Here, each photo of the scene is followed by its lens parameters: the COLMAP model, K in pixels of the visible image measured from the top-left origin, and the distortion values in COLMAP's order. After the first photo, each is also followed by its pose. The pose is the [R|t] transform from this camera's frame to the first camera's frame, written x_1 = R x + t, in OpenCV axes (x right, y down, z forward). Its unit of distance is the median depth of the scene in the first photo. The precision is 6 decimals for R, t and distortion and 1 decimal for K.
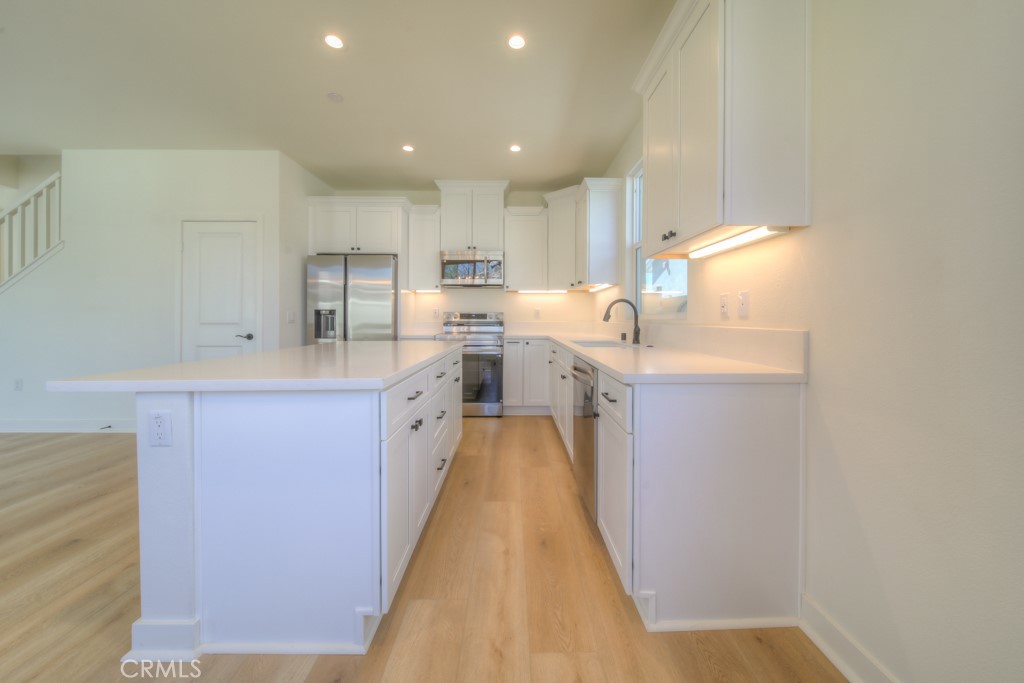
lens RADIAL K [[363.3, 0, 514.6], [0, 363.3, 320.7], [0, 0, 1]] dist [-0.000800, -0.001019]
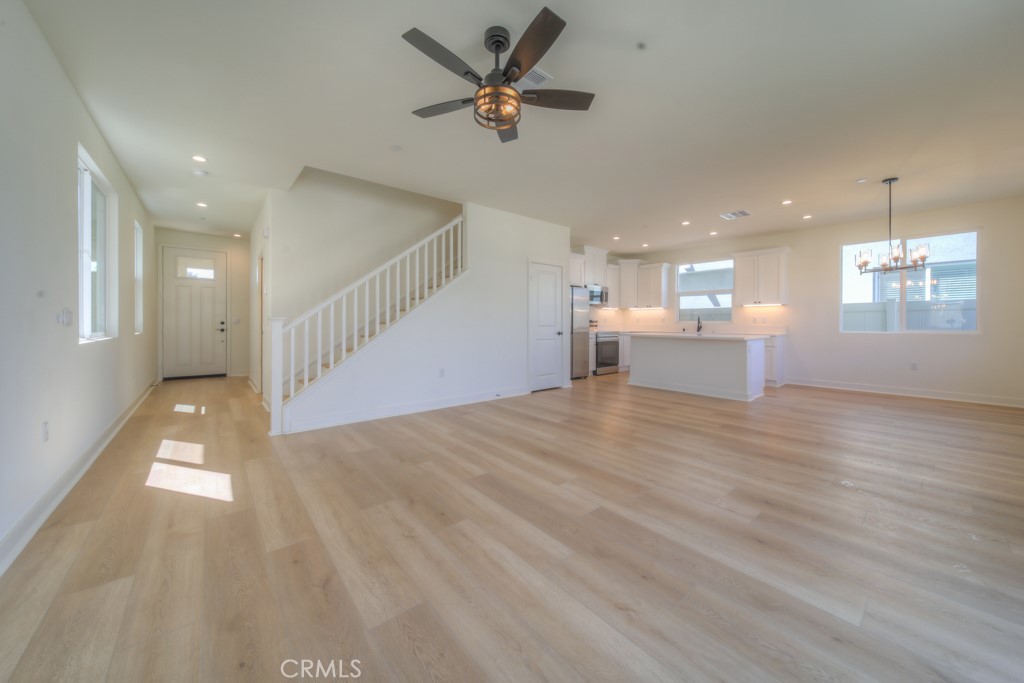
lens RADIAL K [[363.3, 0, 511.2], [0, 363.3, 325.4], [0, 0, 1]] dist [-0.000800, -0.001019]
pose [[0.779628, -0.004794, 0.626224, -1.798493], [0.003065, 0.999988, 0.003840, -0.001209], [-0.626235, -0.001074, 0.779634, -0.183191]]
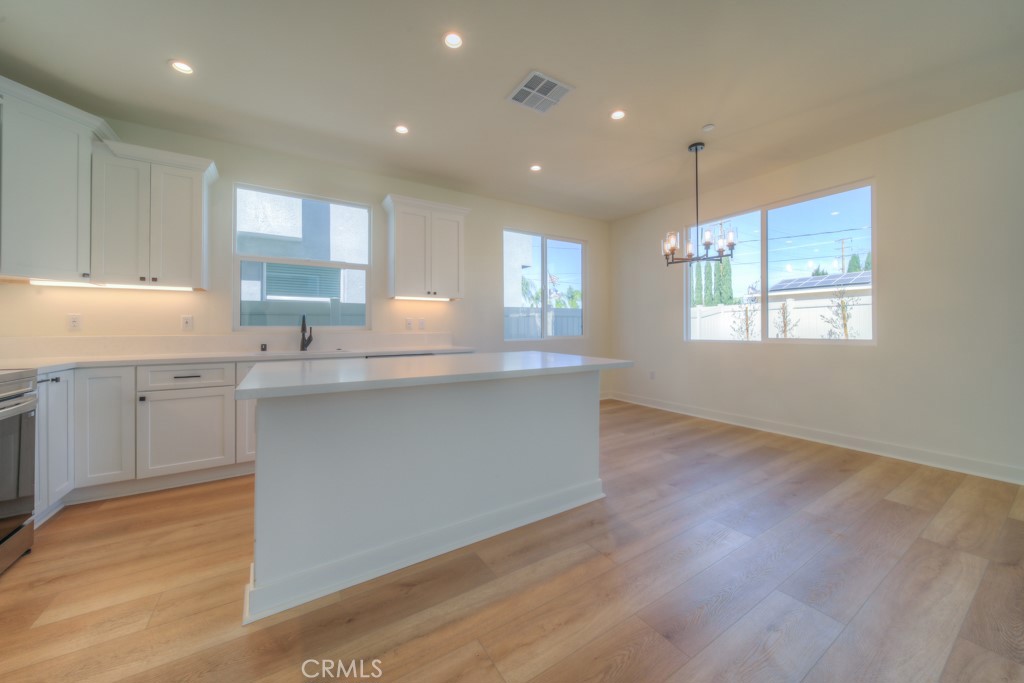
lens RADIAL K [[363.3, 0, 512.6], [0, 363.3, 331.2], [0, 0, 1]] dist [-0.000800, -0.001019]
pose [[-0.527223, -0.007360, 0.849695, -0.766208], [0.007771, 0.999879, 0.013482, -0.009017], [-0.849691, 0.013711, -0.527102, 0.756919]]
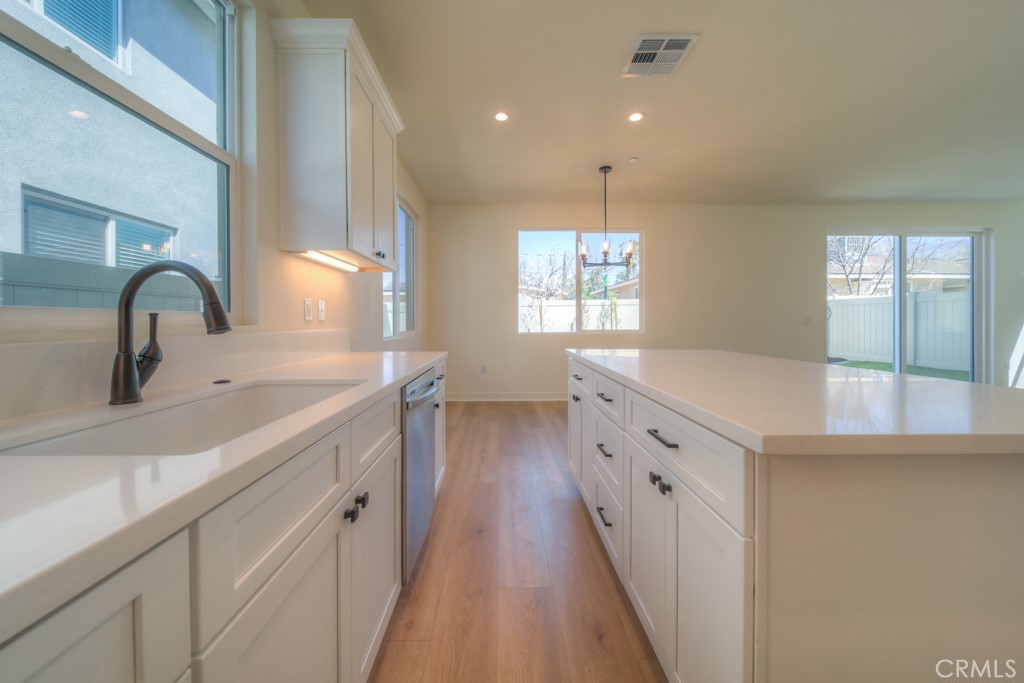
lens RADIAL K [[363.3, 0, 506.4], [0, 363.3, 324.1], [0, 0, 1]] dist [-0.000800, -0.001019]
pose [[-0.999961, 0.000936, -0.008790, 0.004416], [0.000837, 0.999937, 0.011203, -0.006961], [0.008800, 0.011195, -0.999899, 0.950612]]
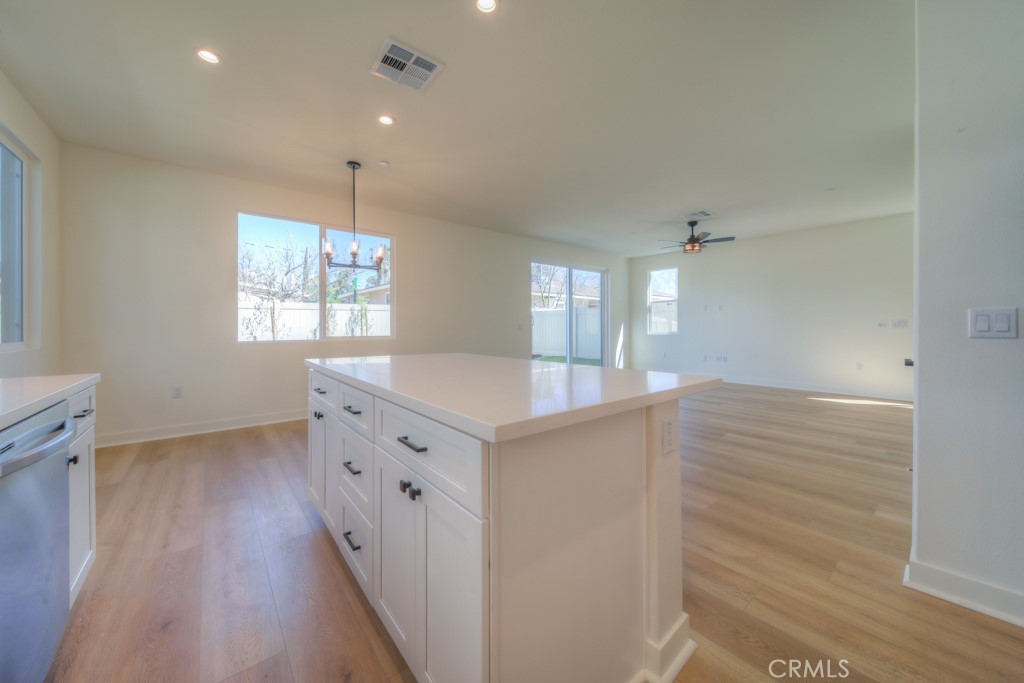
lens RADIAL K [[363.3, 0, 514.8], [0, 363.3, 328.9], [0, 0, 1]] dist [-0.000800, -0.001019]
pose [[-0.772158, 0.003264, -0.635422, -0.002085], [-0.002244, 0.999967, 0.007864, -0.007018], [0.635426, 0.007498, -0.772125, 0.937776]]
